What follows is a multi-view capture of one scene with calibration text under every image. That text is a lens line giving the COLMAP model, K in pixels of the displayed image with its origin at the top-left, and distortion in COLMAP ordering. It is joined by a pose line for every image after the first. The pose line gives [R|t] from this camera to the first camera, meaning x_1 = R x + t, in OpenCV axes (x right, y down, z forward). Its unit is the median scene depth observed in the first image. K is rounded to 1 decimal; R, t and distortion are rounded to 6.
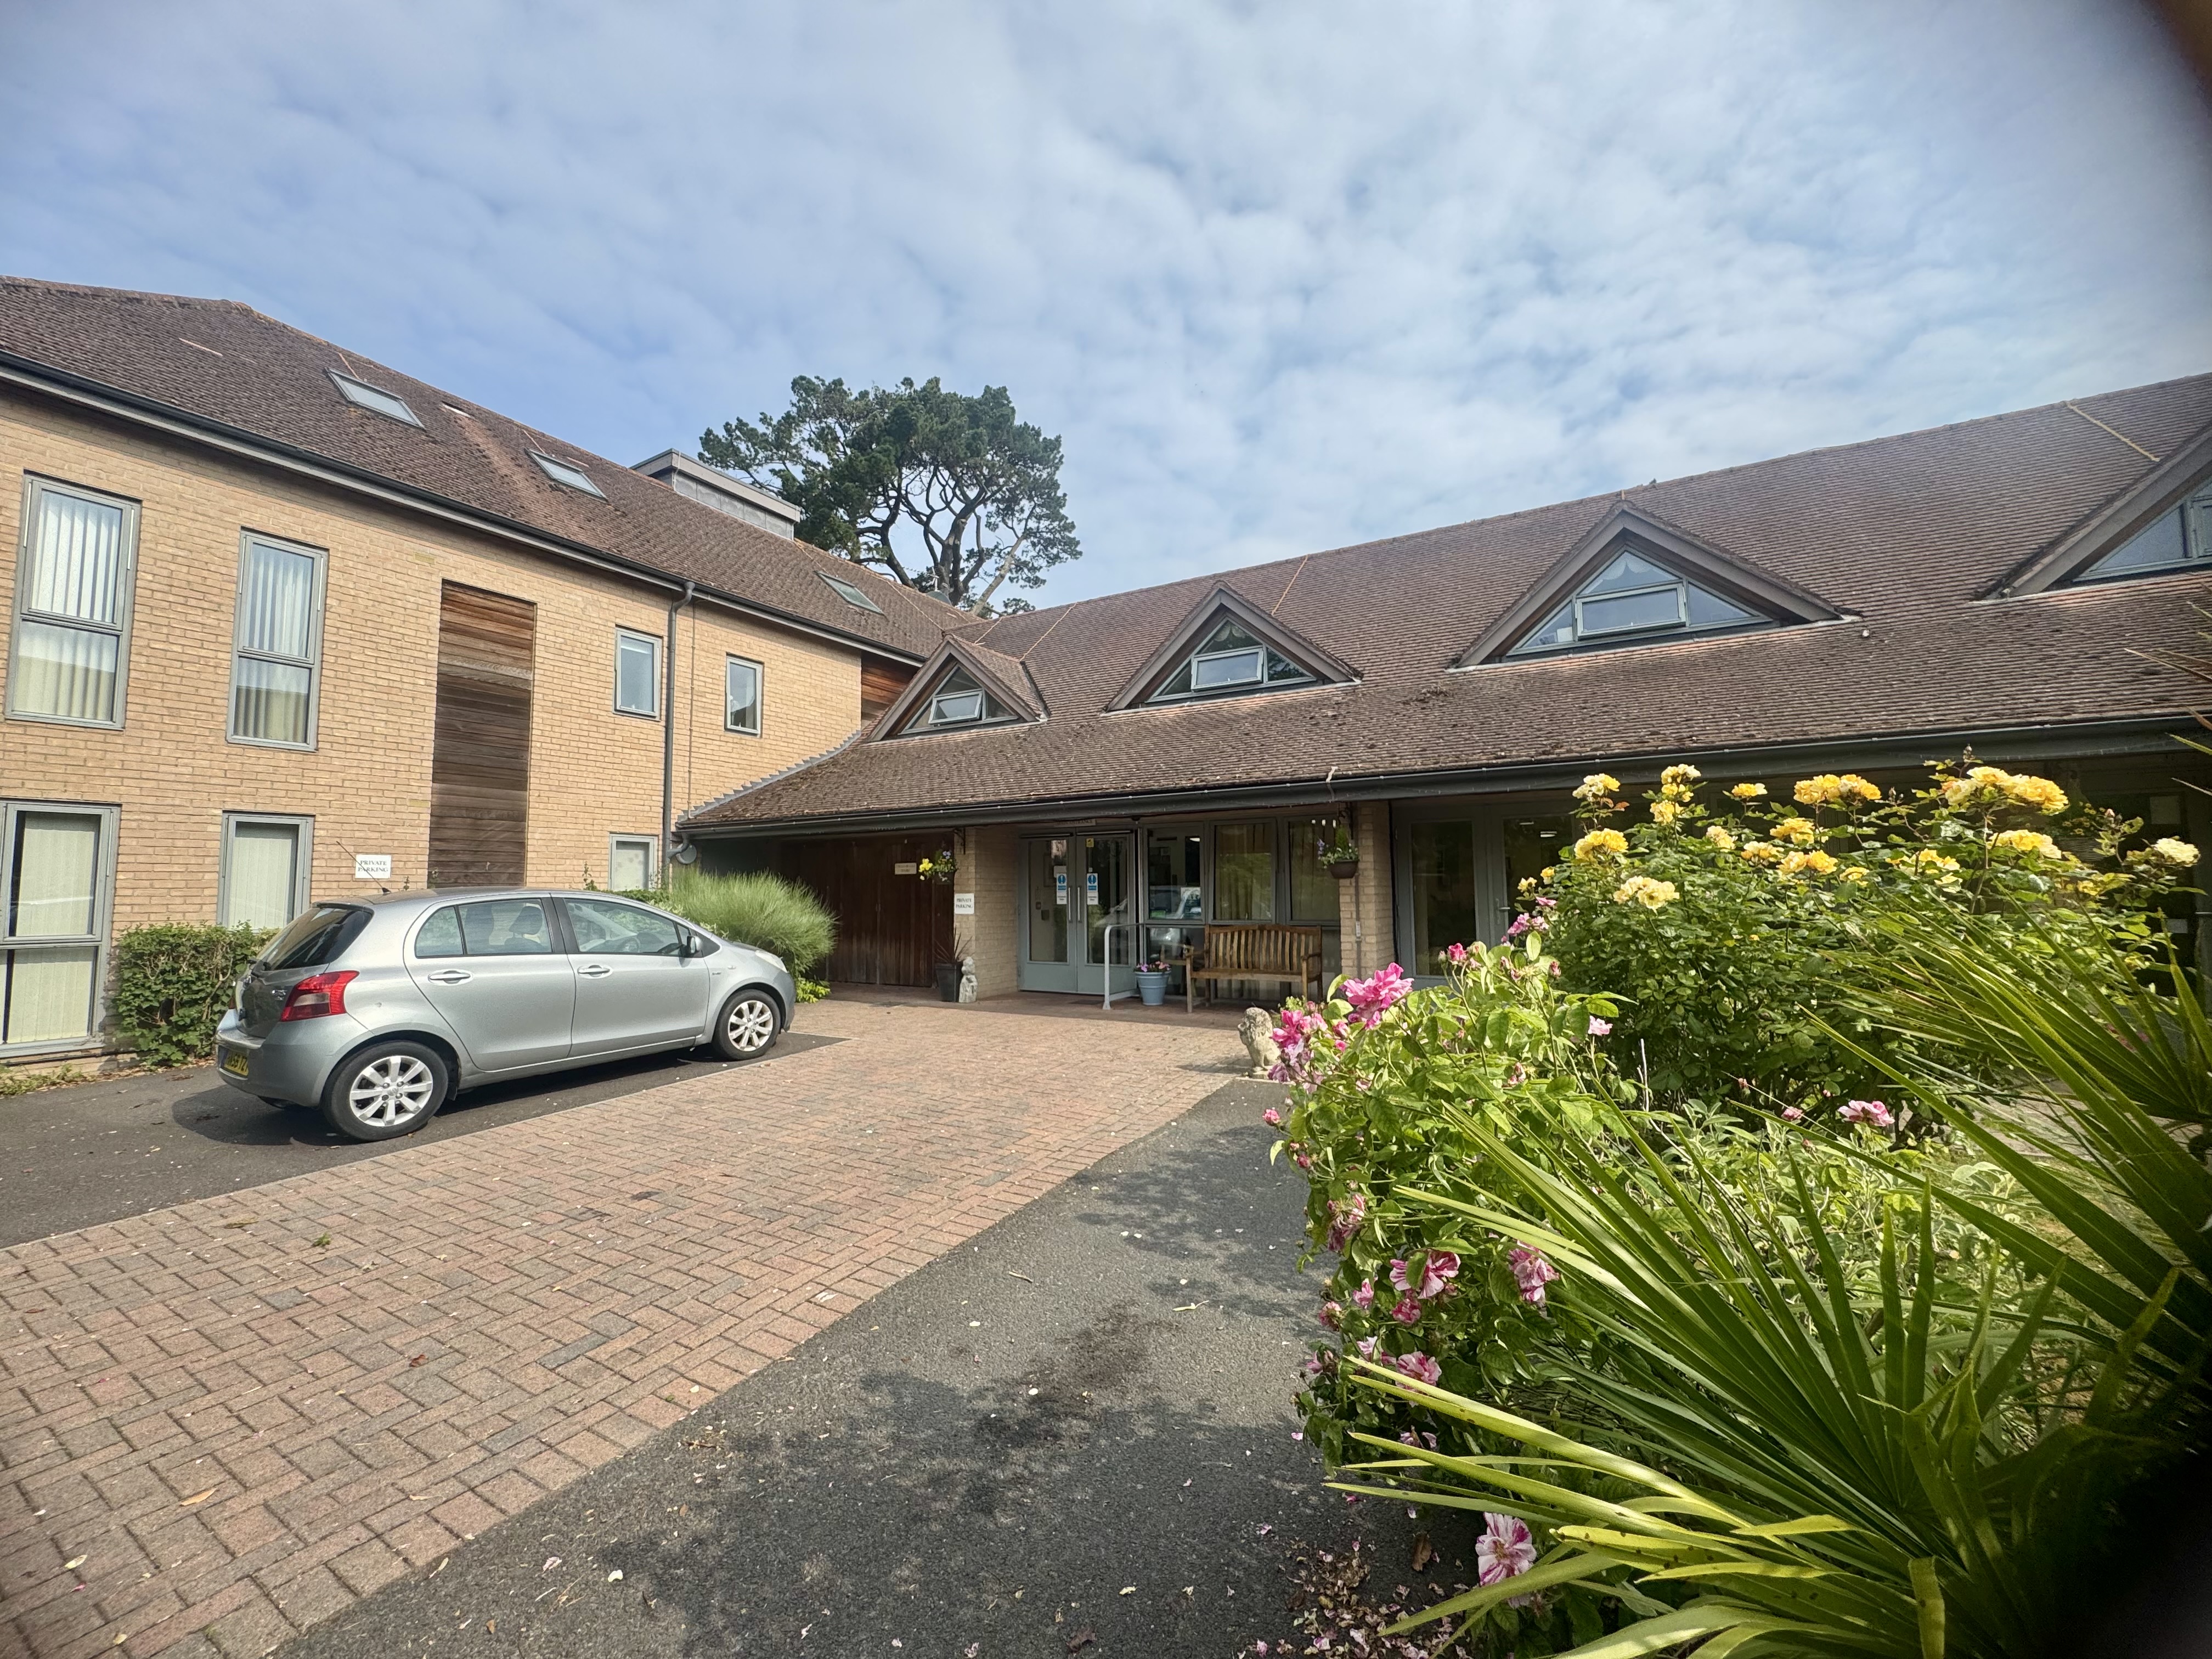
lens RADIAL K [[851.2, 0, 1129.8], [0, 851.2, 827.1], [0, 0, 1]] dist [0.000914, 0.000250]
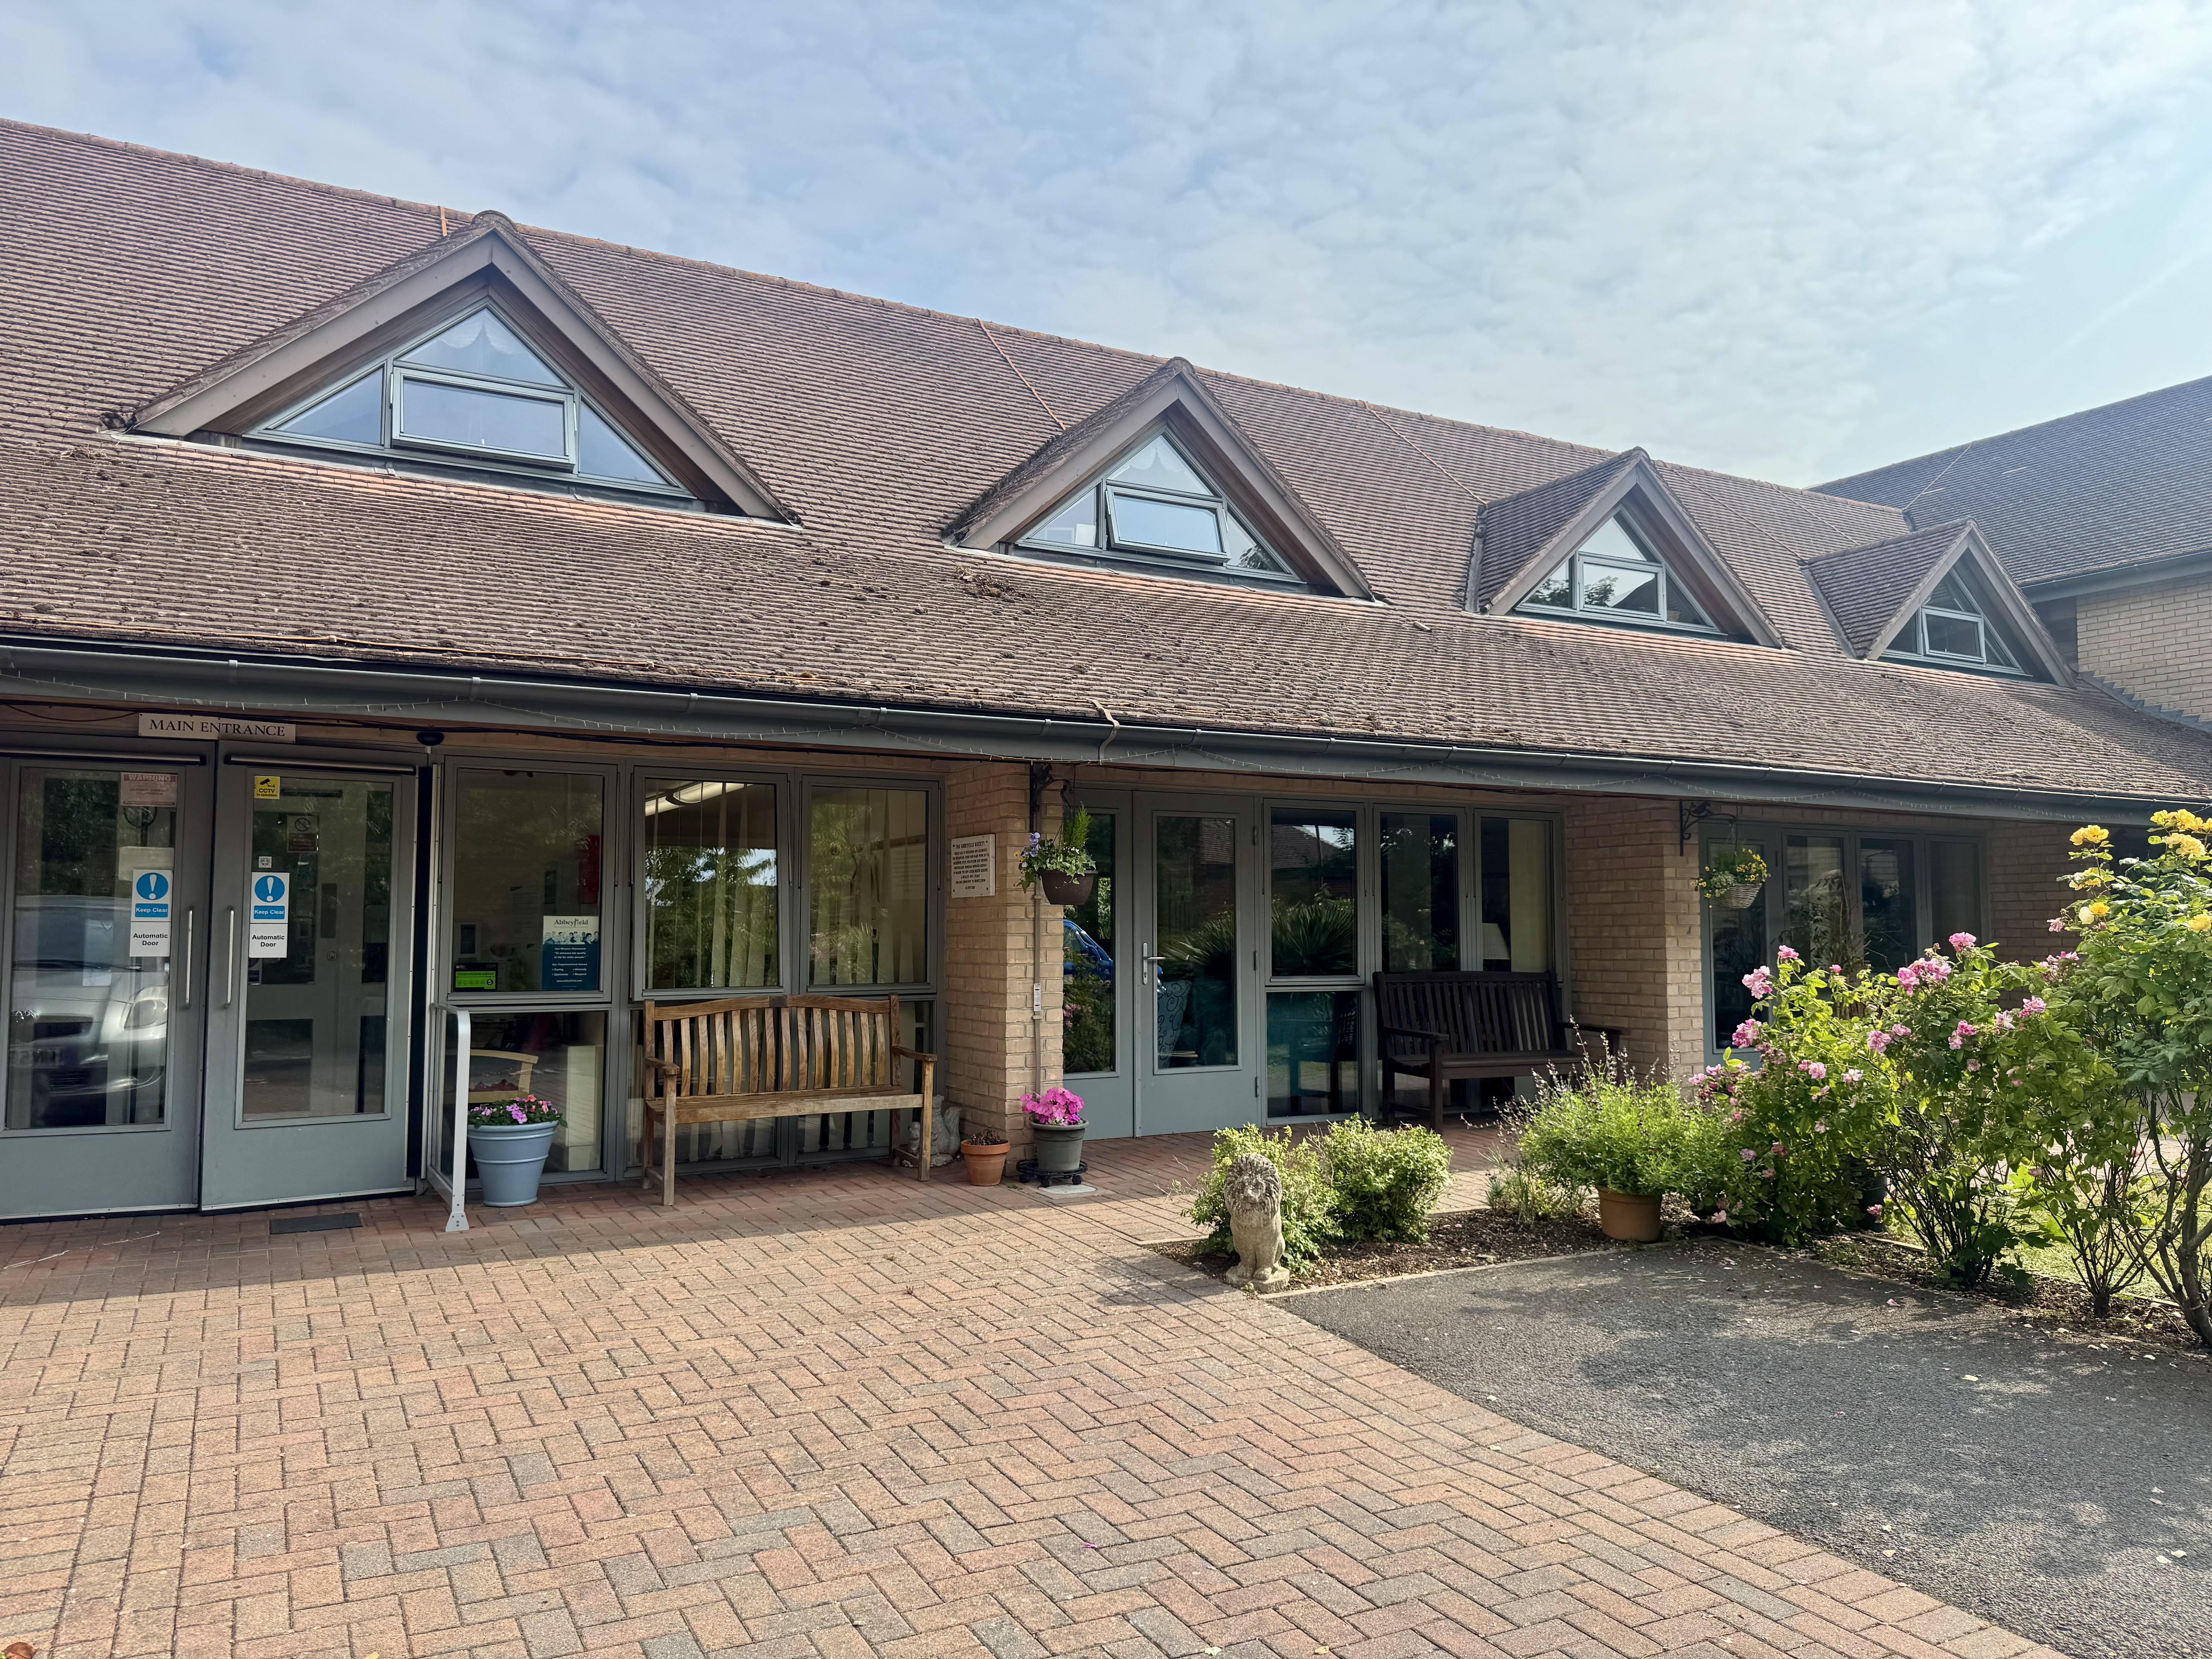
lens RADIAL K [[1554.3, 0, 1121.5], [0, 1554.3, 832.6], [0, 0, 1]] dist [0.047045, 0.000220]
pose [[0.510994, 0.050496, 0.858100, -0.433552], [-0.078110, 0.996871, -0.012148, 0.017966], [-0.856028, -0.060818, 0.513340, 0.352791]]
